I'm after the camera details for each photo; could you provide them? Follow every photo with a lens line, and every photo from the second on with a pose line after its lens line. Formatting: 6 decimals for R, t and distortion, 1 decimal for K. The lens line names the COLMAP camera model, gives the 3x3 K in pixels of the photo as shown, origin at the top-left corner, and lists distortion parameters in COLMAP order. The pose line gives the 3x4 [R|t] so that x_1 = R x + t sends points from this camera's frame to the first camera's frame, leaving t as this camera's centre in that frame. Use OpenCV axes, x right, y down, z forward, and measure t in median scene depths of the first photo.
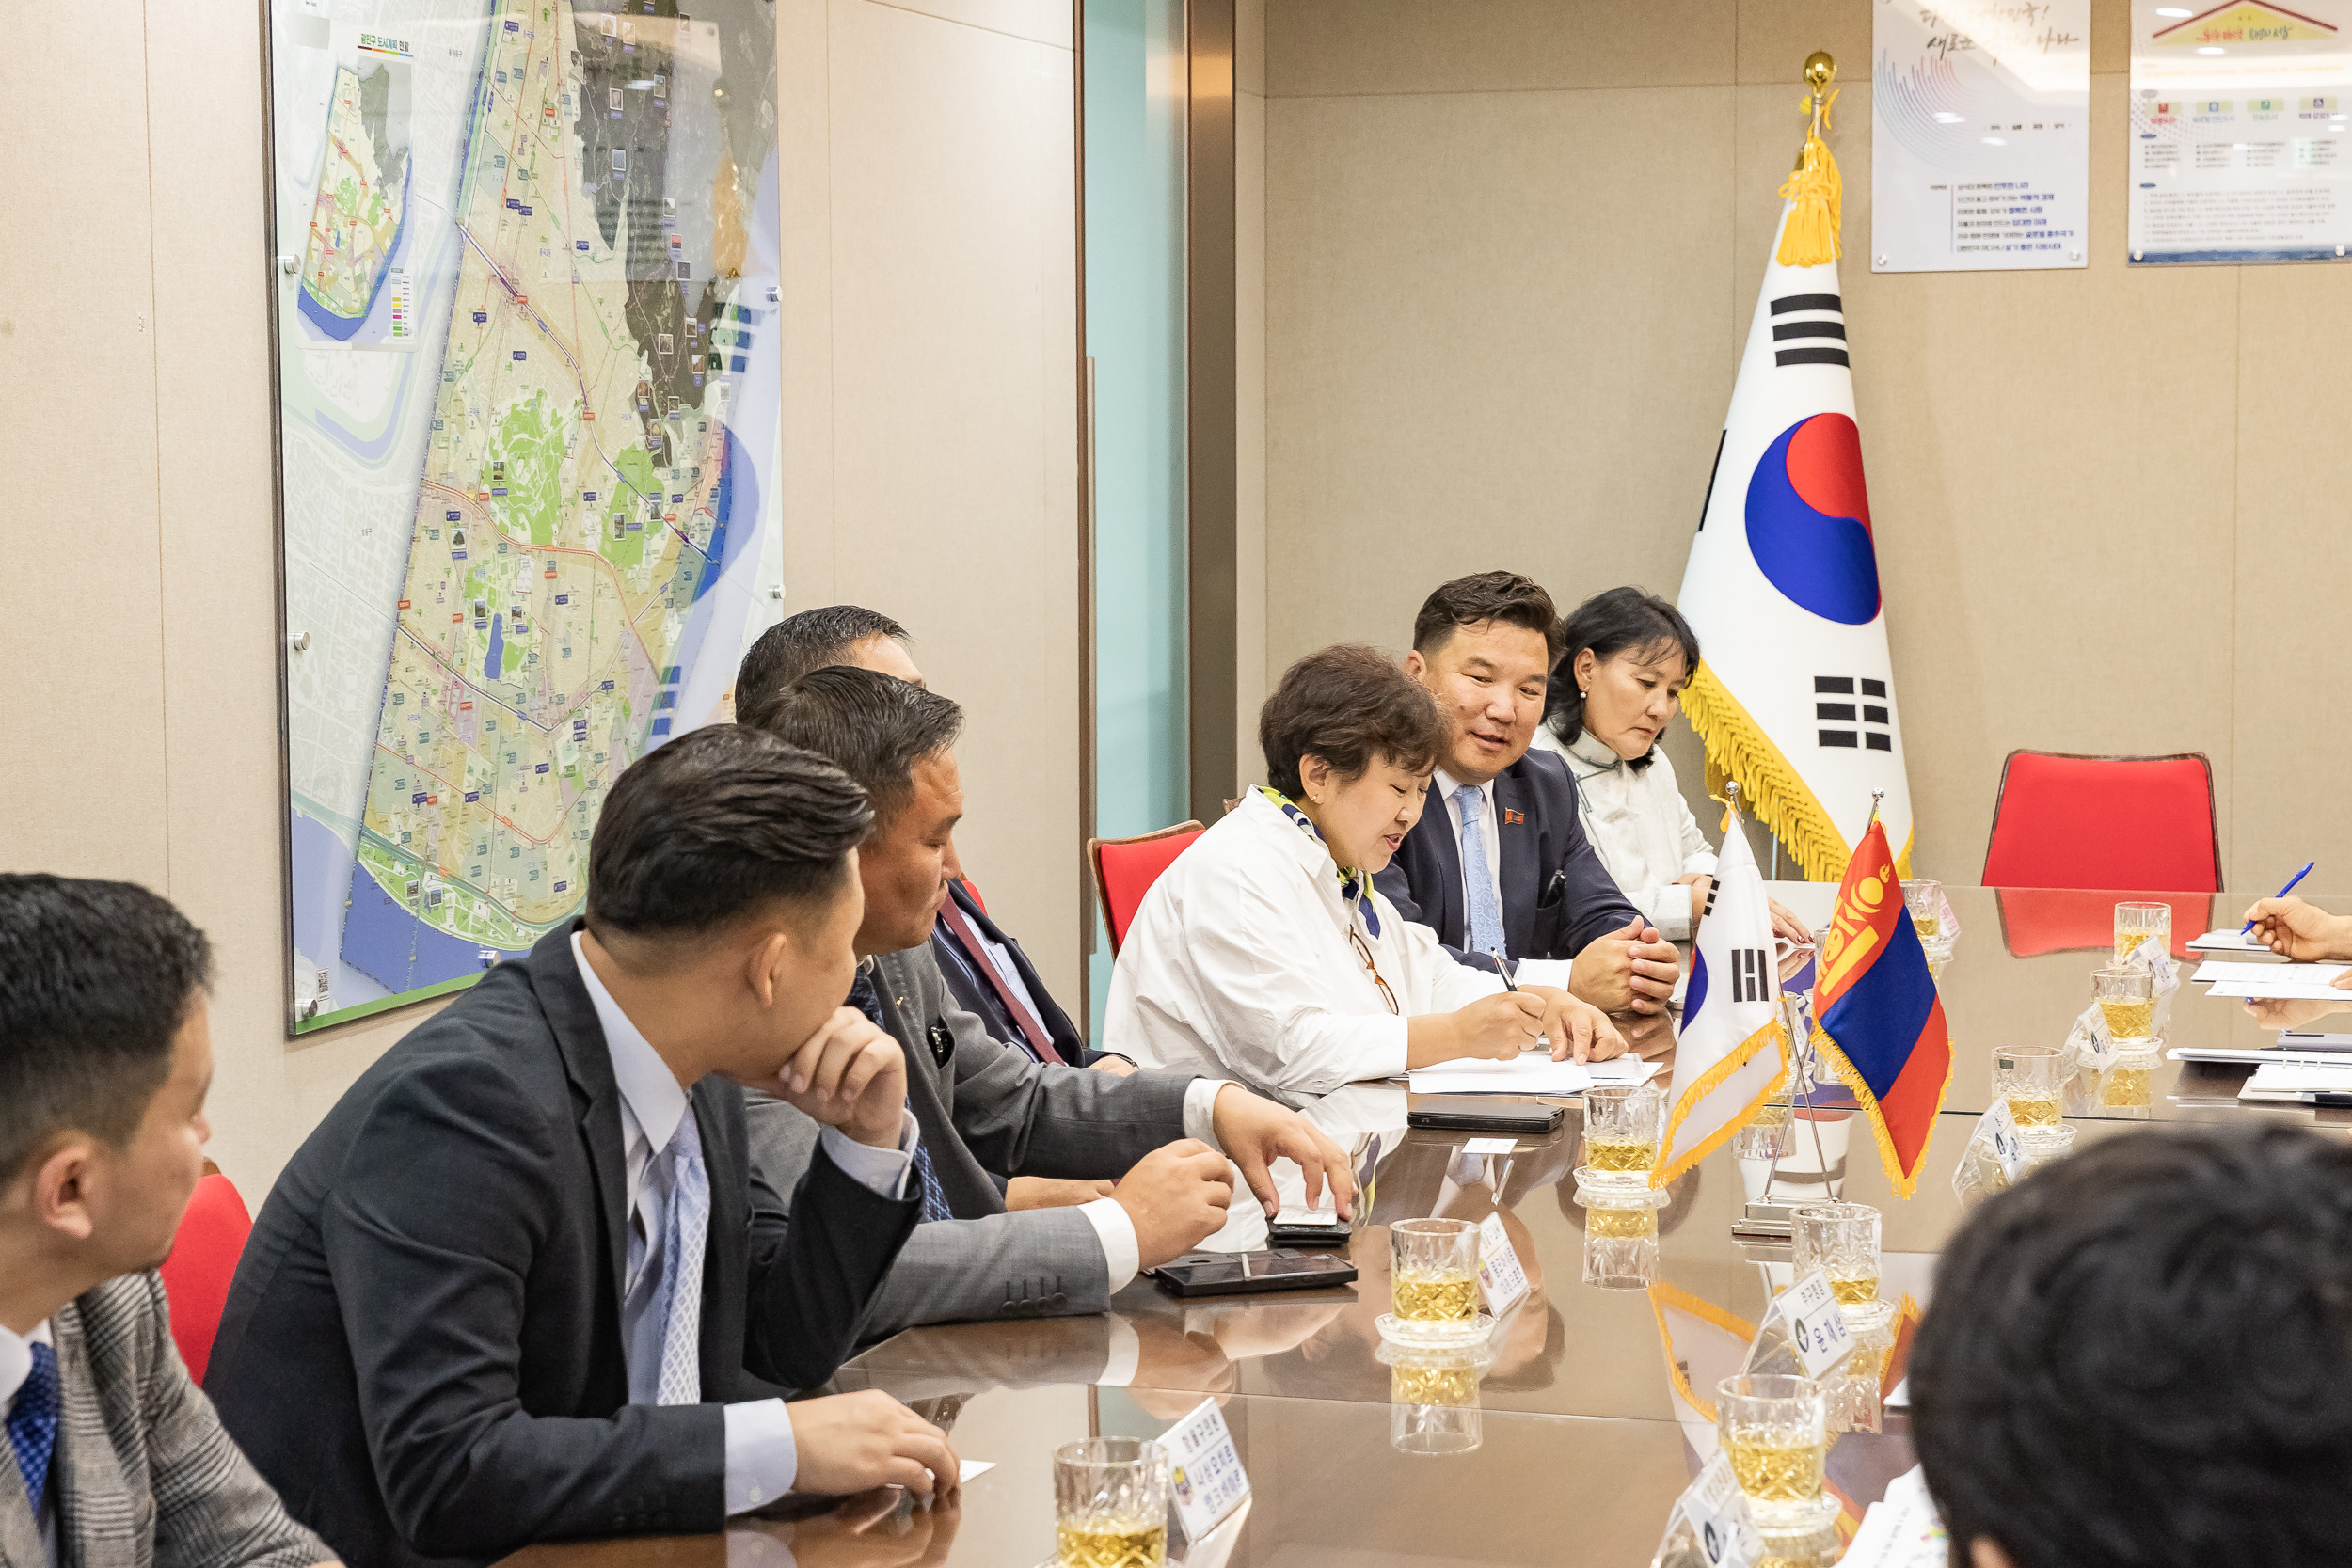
lens RADIAL K [[4738.9, 0, 1176.0], [0, 4738.9, 784.0], [0, 0, 1]] dist [0.078402, 0.070827]
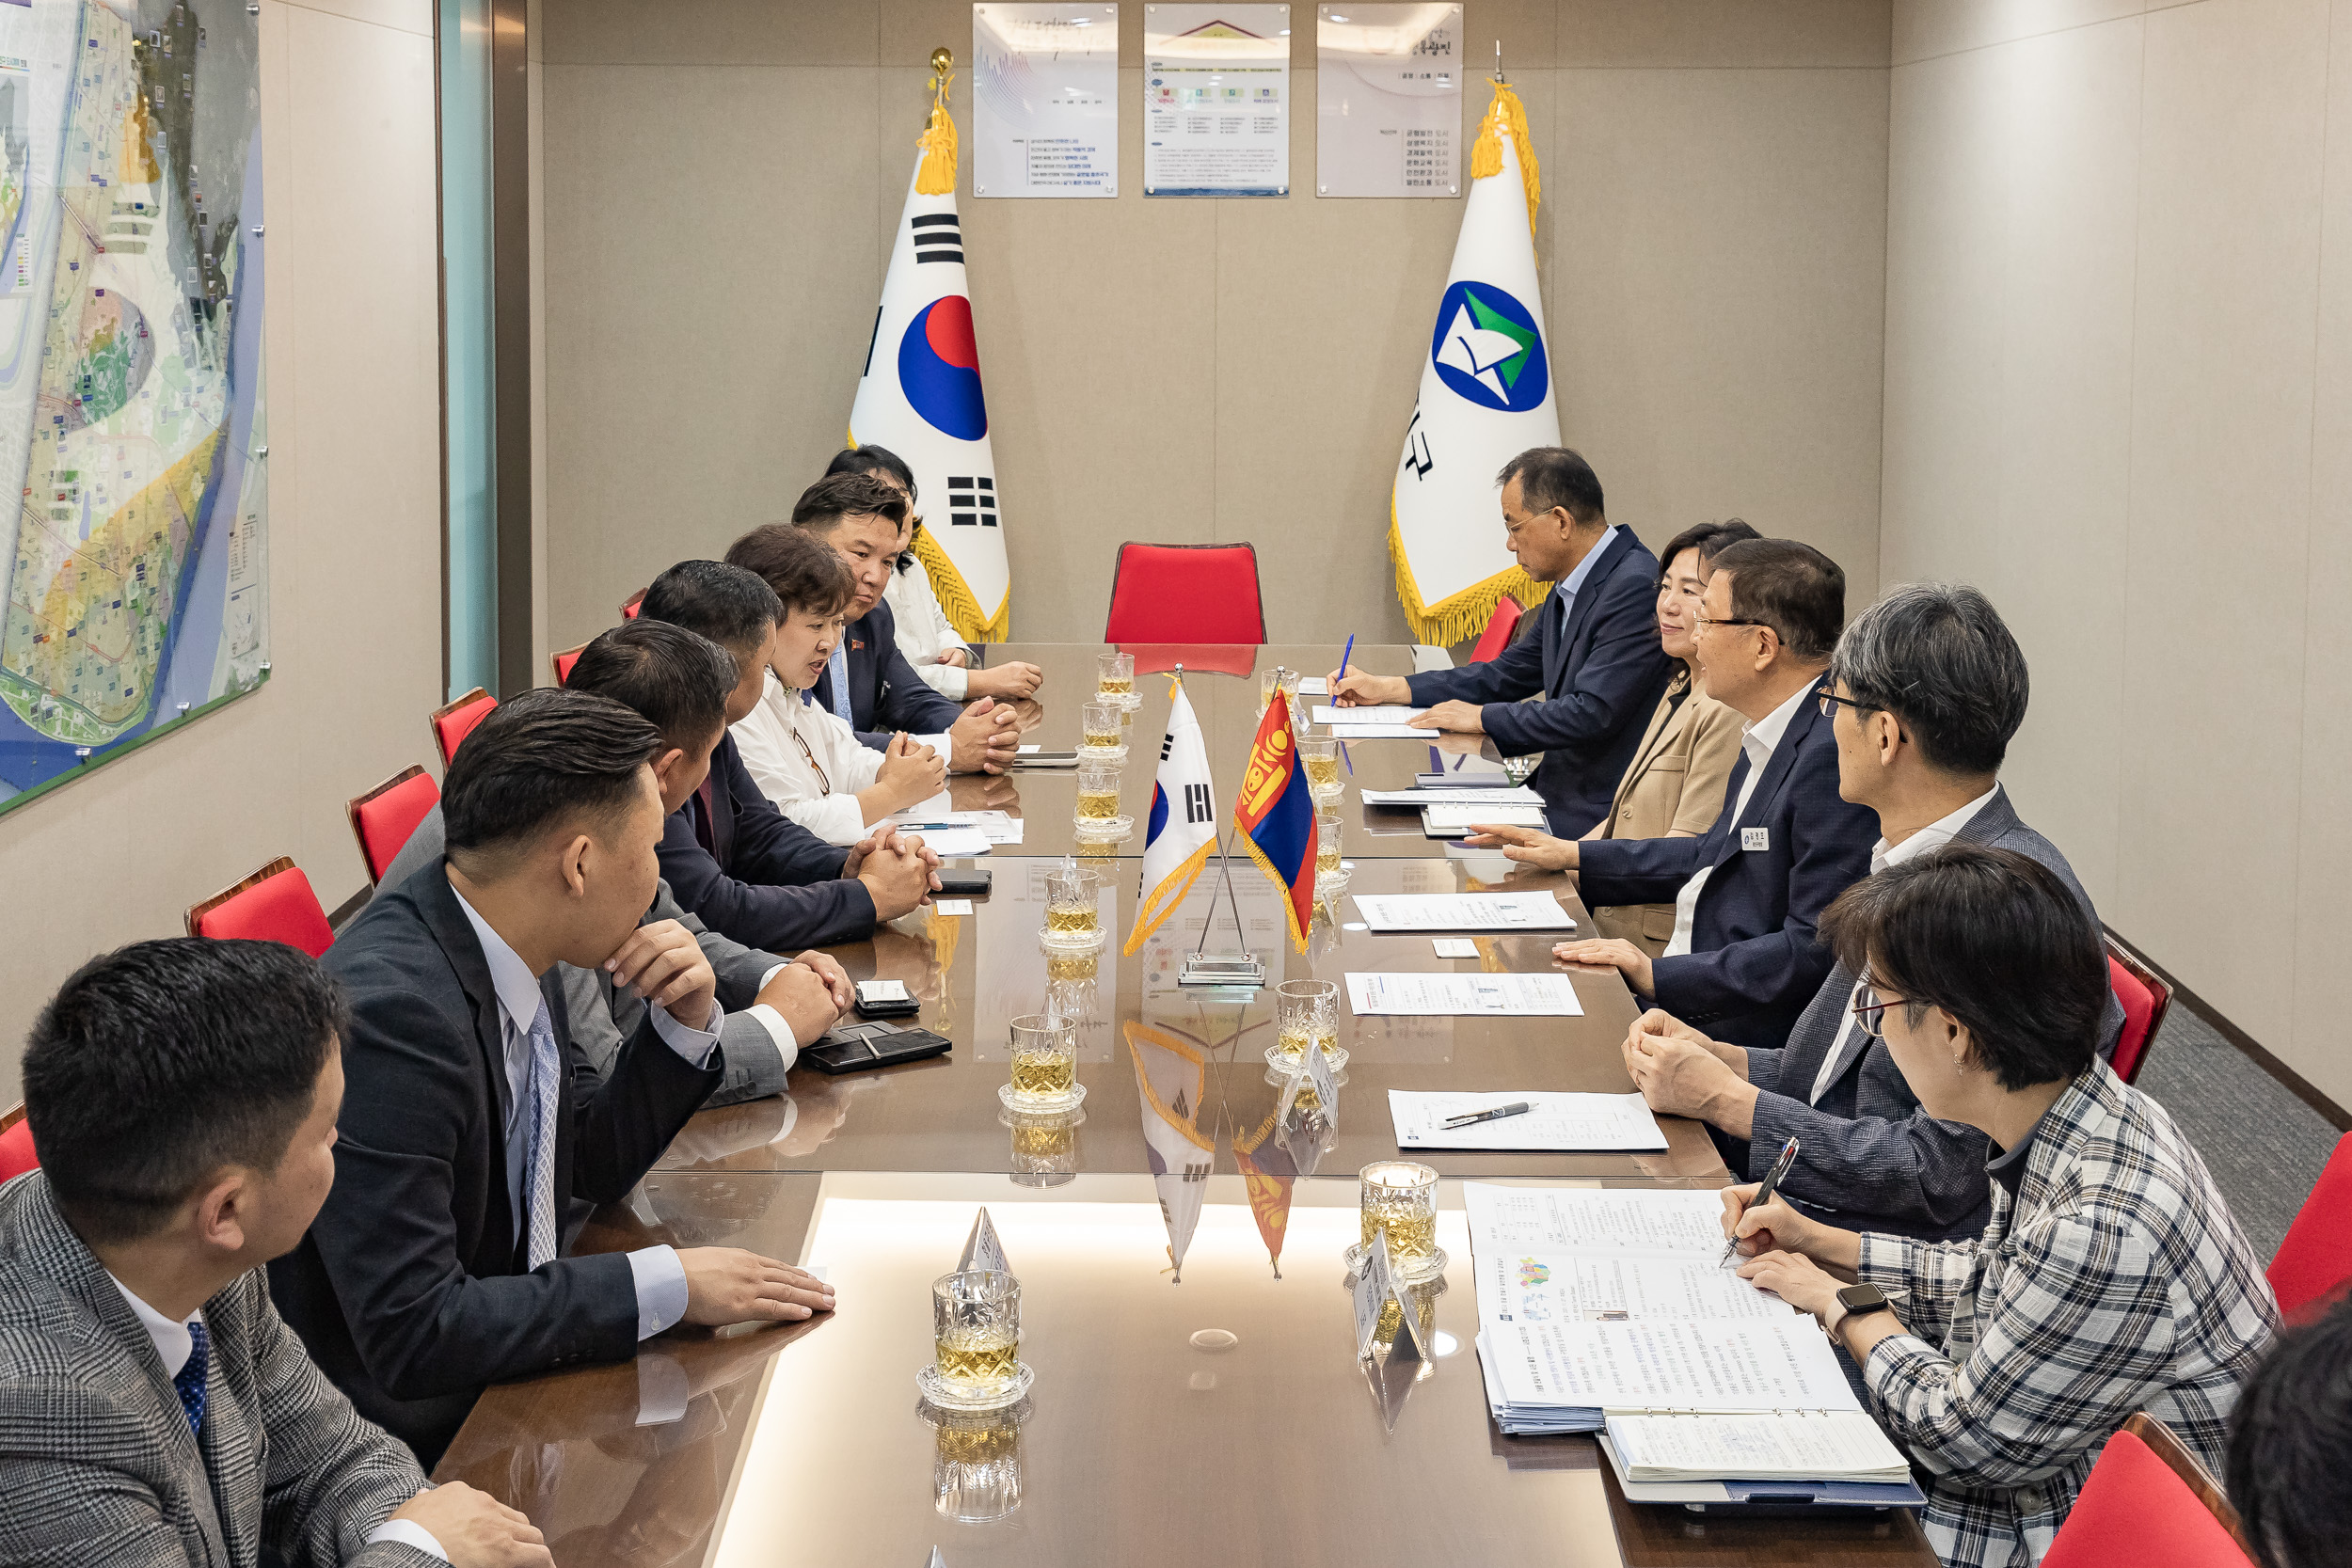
lens RADIAL K [[3138.8, 0, 1211.5], [0, 3138.8, 431.2], [0, 0, 1]] dist [0.004312, 0.038438]
pose [[0.954799, -0.009540, 0.297100, -0.102933], [0.010835, 0.999938, -0.002712, -0.046064], [-0.297056, 0.005808, 0.954843, 0.077466]]
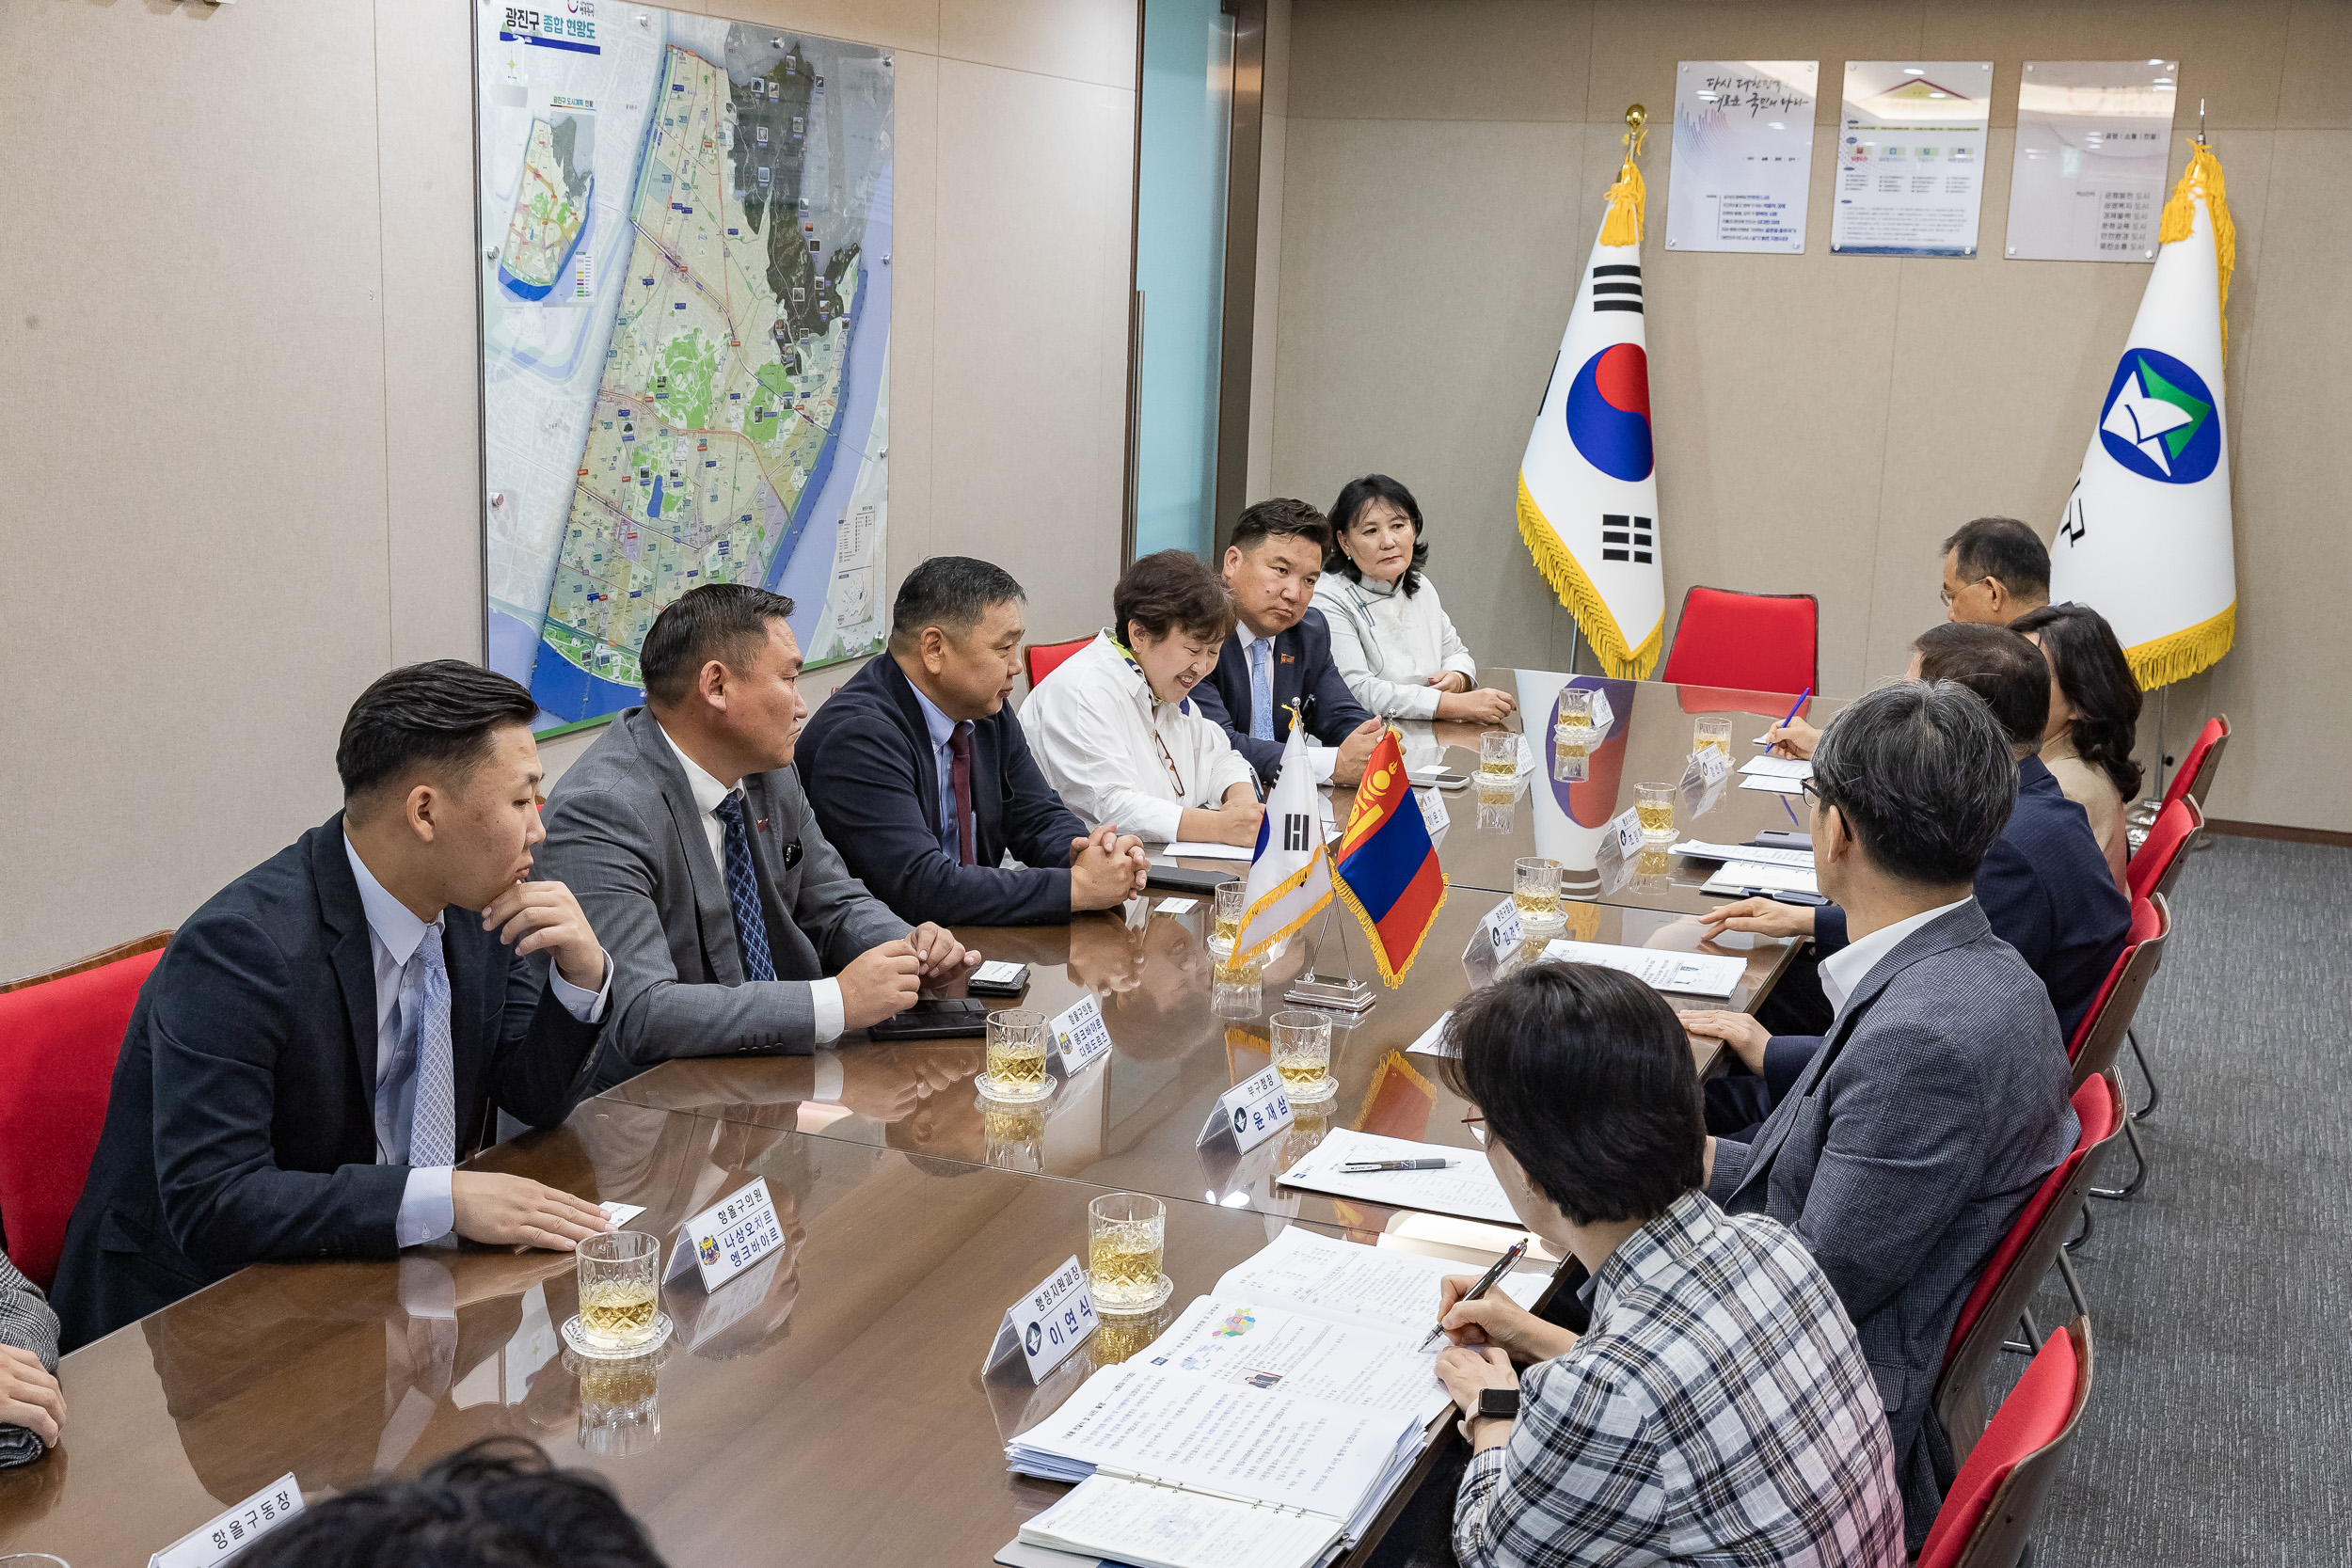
lens RADIAL K [[2747.4, 0, 1183.2], [0, 2747.4, 812.4], [0, 0, 1]] dist [0.005543, 0.047504]
pose [[0.994922, 0.057186, -0.082821, 0.107231], [-0.046106, 0.990440, 0.130010, -0.050830], [0.089464, -0.125531, 0.988048, 0.112218]]
